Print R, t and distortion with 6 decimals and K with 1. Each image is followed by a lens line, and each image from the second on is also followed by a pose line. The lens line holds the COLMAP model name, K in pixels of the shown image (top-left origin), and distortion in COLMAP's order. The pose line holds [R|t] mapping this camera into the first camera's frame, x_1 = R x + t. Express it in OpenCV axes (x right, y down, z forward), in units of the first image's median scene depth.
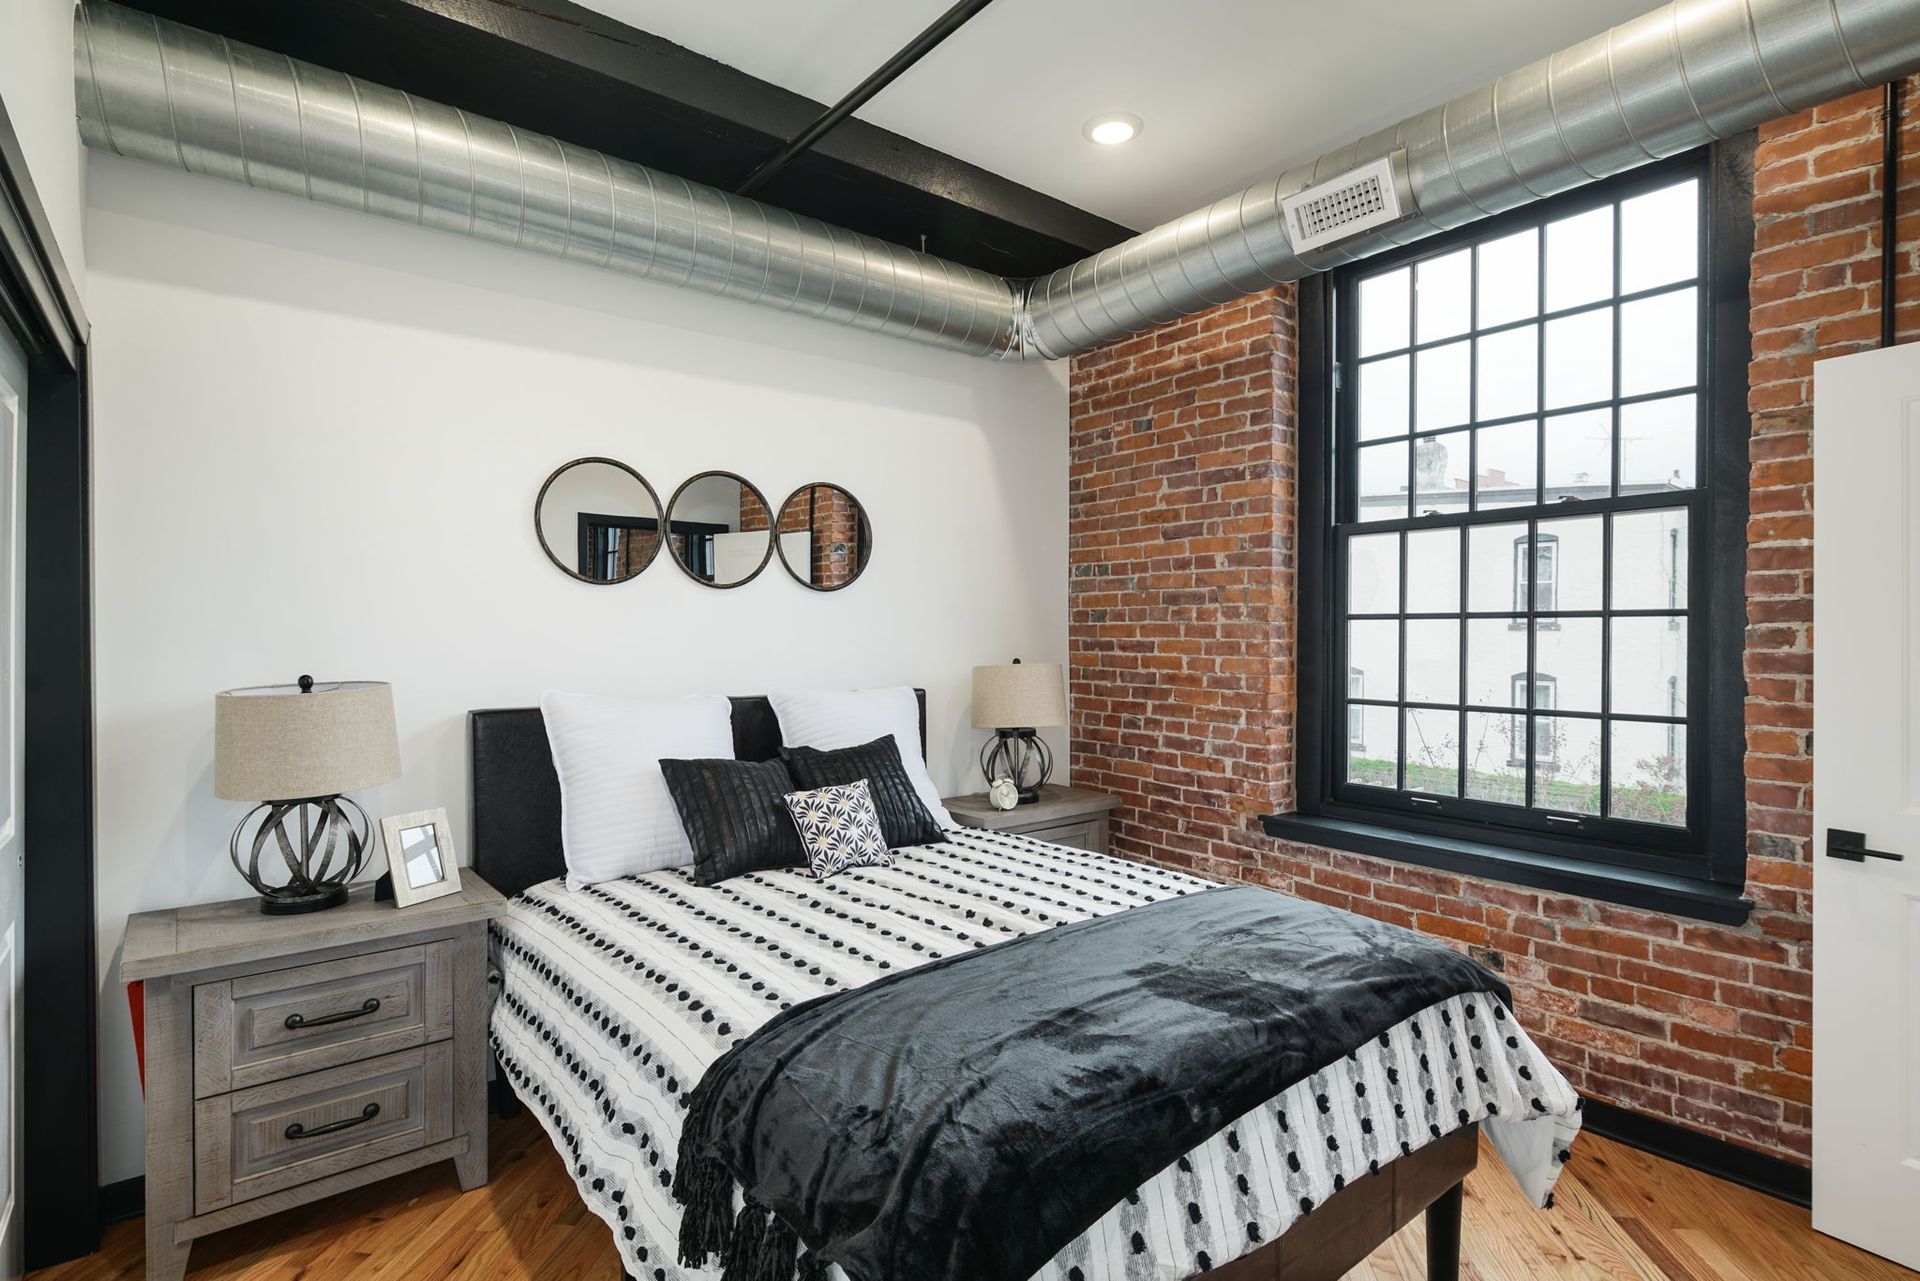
lens RADIAL K [[942.1, 0, 952.7], [0, 942.1, 654.6], [0, 0, 1]] dist [0.002716, -0.002491]
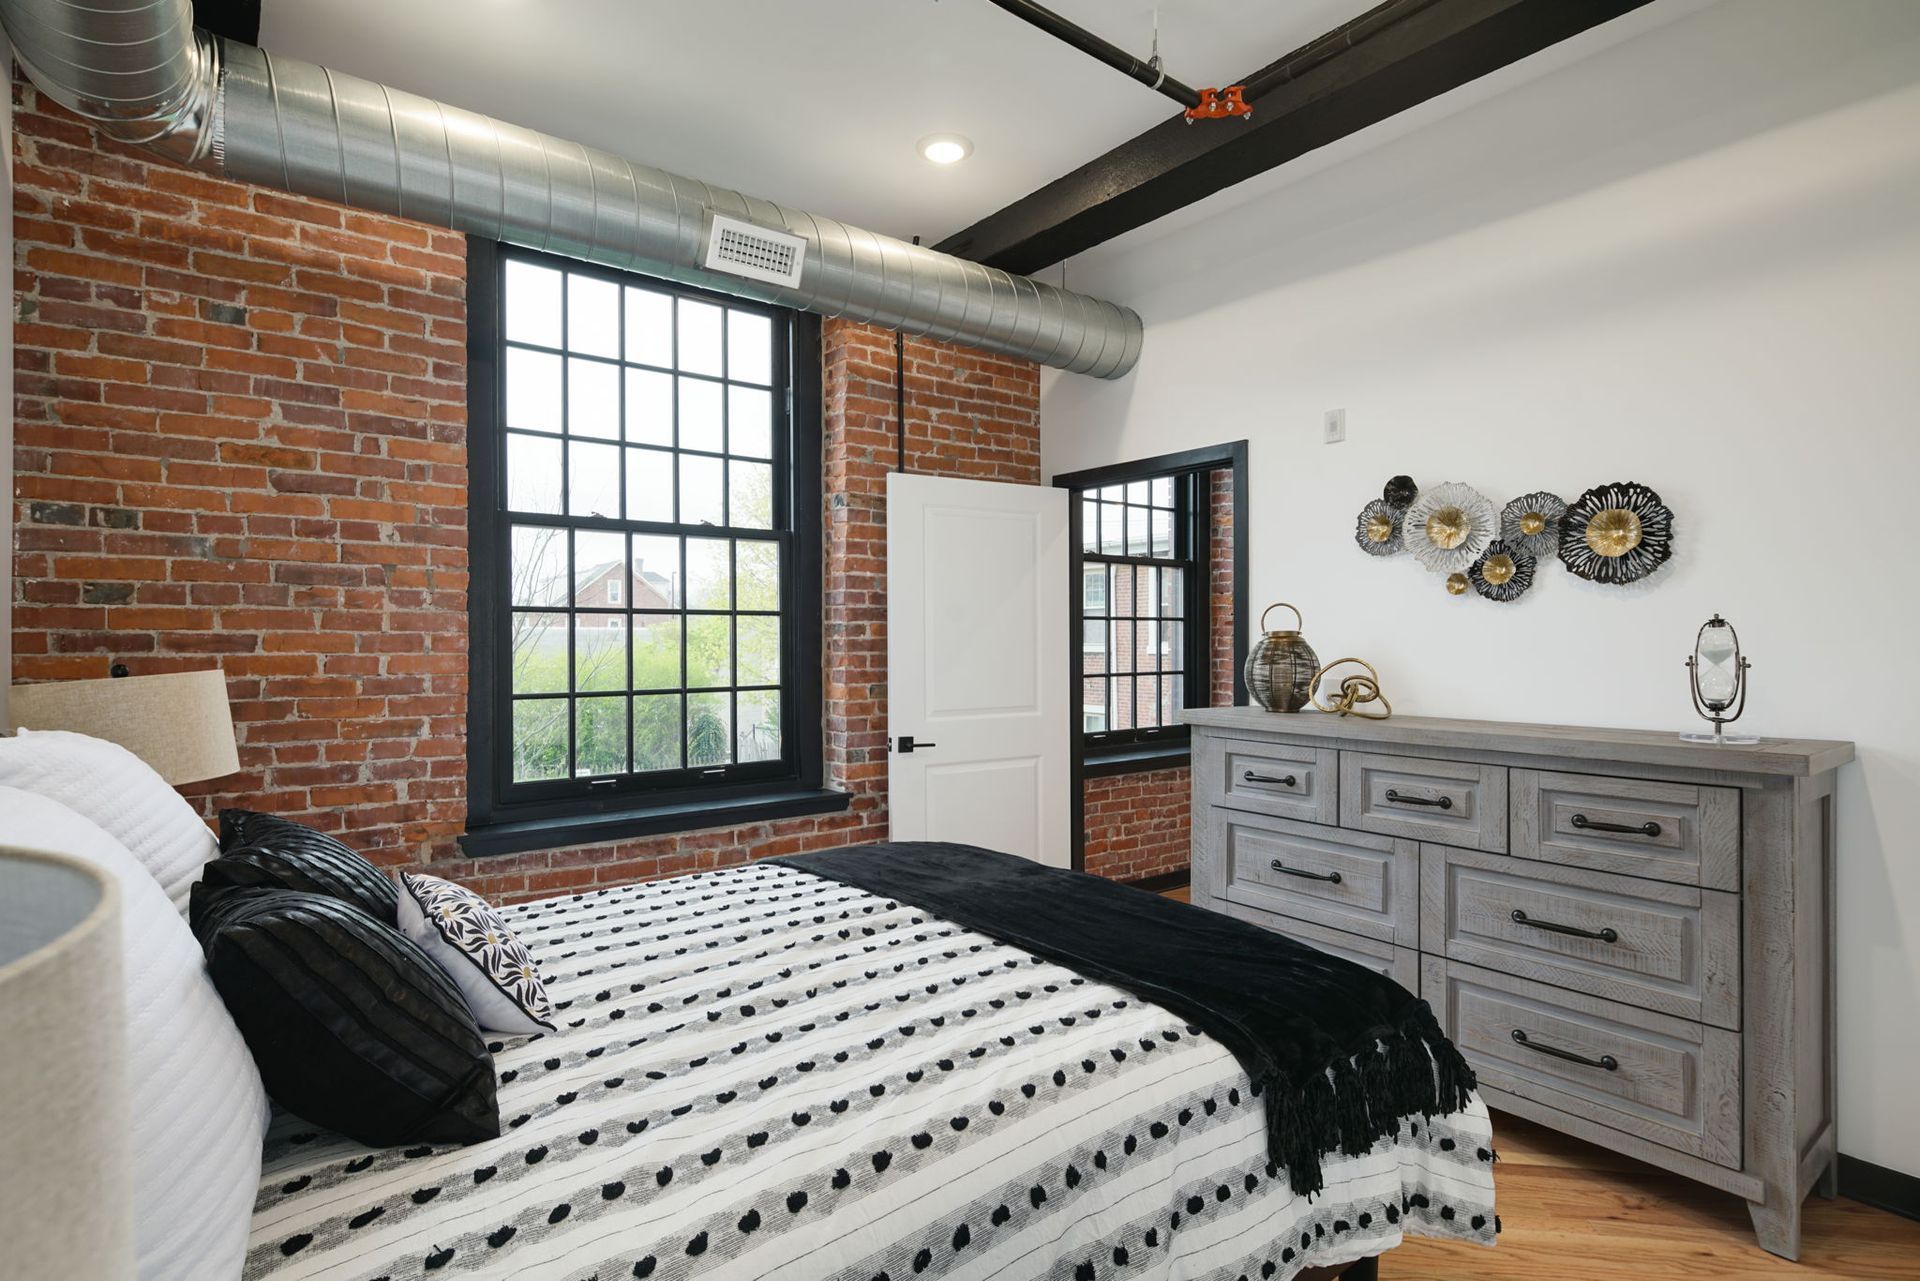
lens RADIAL K [[942.1, 0, 965.6], [0, 942.1, 645.6], [0, 0, 1]] dist [0.002716, -0.002491]
pose [[0.010333, -0.009781, 0.999899, -0.516615], [0.022285, 0.999706, 0.009549, -0.001470], [-0.999698, 0.022184, 0.010548, 0.520978]]
